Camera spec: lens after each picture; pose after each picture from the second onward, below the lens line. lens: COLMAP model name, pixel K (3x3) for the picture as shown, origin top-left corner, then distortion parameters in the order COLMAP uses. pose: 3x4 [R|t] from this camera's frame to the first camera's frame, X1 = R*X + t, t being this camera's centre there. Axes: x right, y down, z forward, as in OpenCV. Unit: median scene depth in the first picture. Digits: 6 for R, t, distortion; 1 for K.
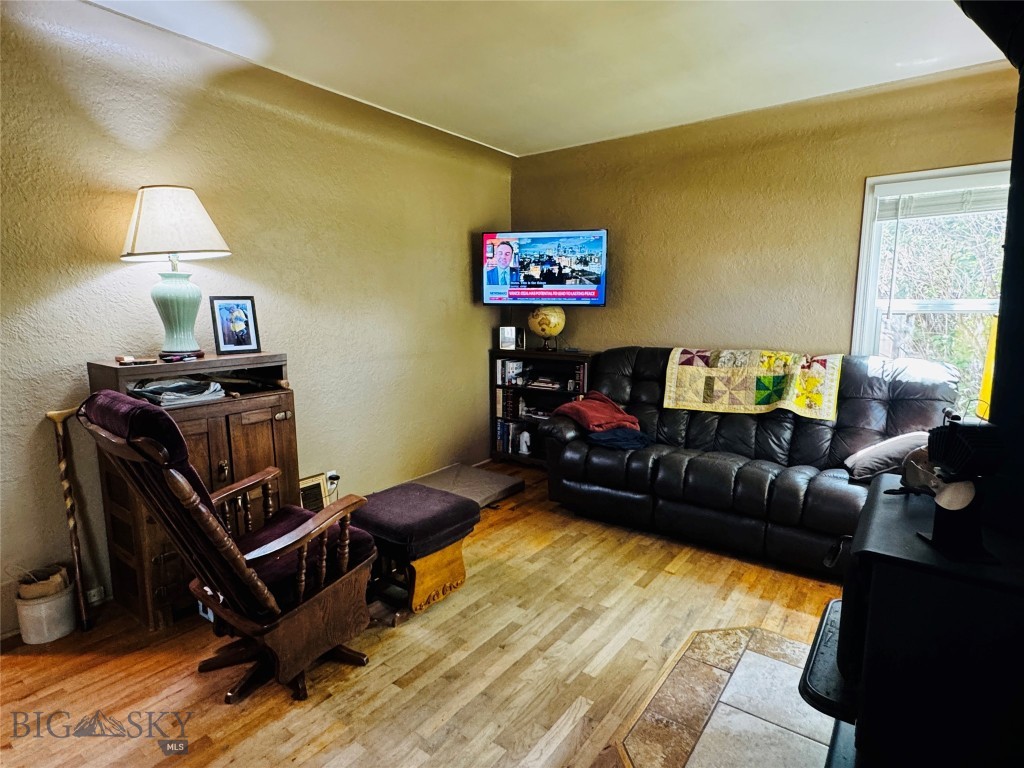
lens RADIAL K [[555.0, 0, 505.2], [0, 555.0, 387.4], [0, 0, 1]] dist [-0.004089, 0.000380]
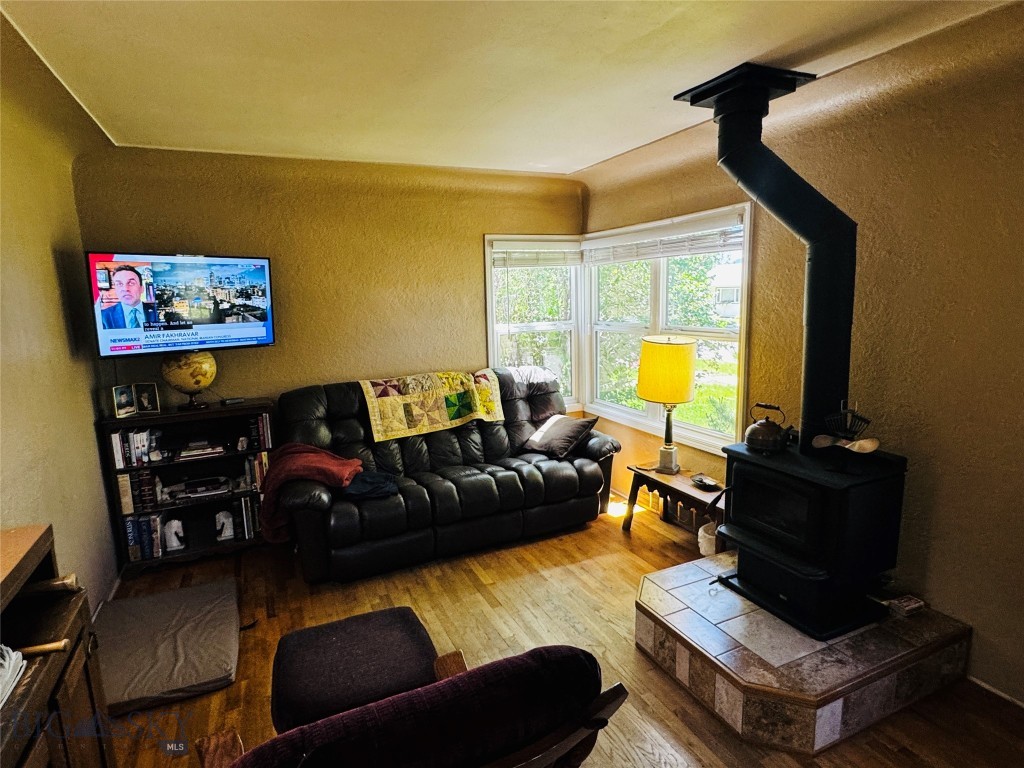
lens RADIAL K [[555.0, 0, 507.1], [0, 555.0, 384.0], [0, 0, 1]] dist [-0.004089, 0.000380]
pose [[0.475166, -0.155871, 0.865980, -0.411183], [0.152963, 0.983832, 0.093153, -0.112772], [-0.866499, 0.088200, 0.491325, 0.266095]]
